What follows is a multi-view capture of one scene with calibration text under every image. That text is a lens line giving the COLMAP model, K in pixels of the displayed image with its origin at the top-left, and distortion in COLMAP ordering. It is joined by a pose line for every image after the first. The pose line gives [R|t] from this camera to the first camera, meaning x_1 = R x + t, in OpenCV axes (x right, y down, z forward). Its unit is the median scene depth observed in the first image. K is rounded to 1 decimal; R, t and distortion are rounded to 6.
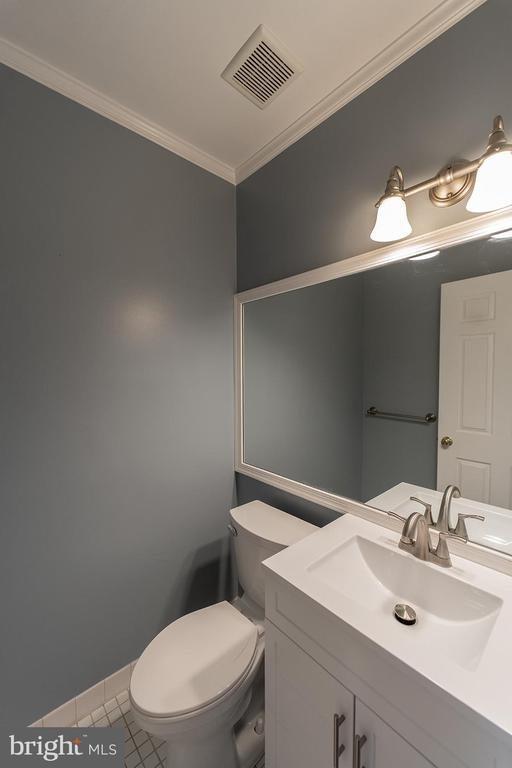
lens RADIAL K [[305.7, 0, 254.8], [0, 305.7, 385.1], [0, 0, 1]] dist [0.001070, -0.000799]
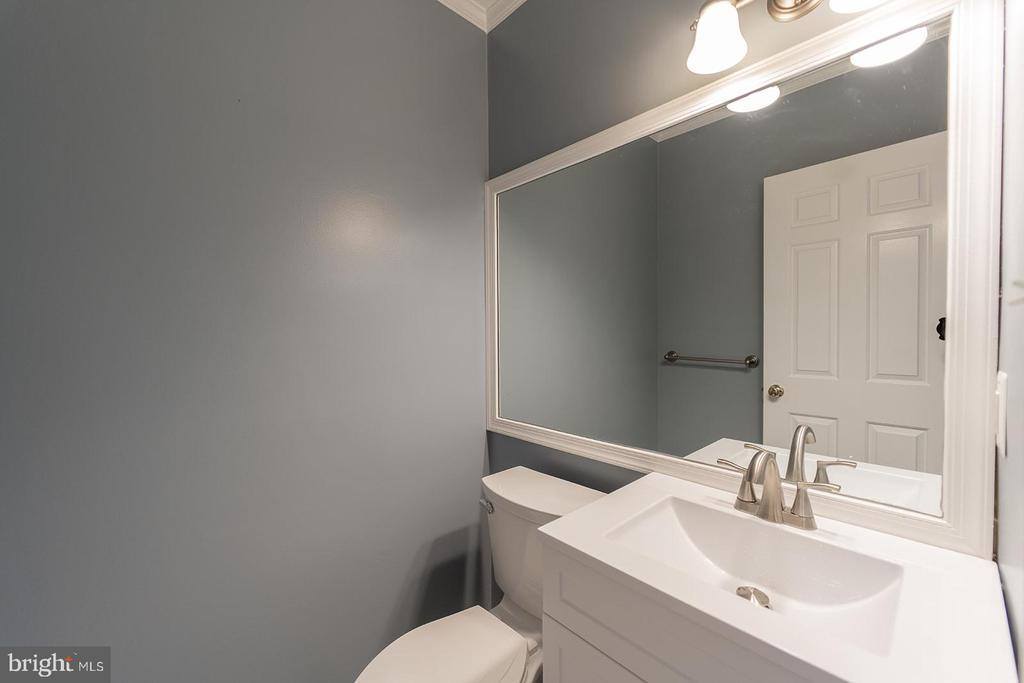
lens RADIAL K [[407.6, 0, 513.7], [0, 407.6, 337.7], [0, 0, 1]] dist [0.001070, -0.000799]
pose [[0.999611, -0.003968, 0.027605, -0.035045], [0.004730, 0.999608, -0.027606, 0.119282], [-0.027485, 0.027725, 0.999238, 0.062331]]
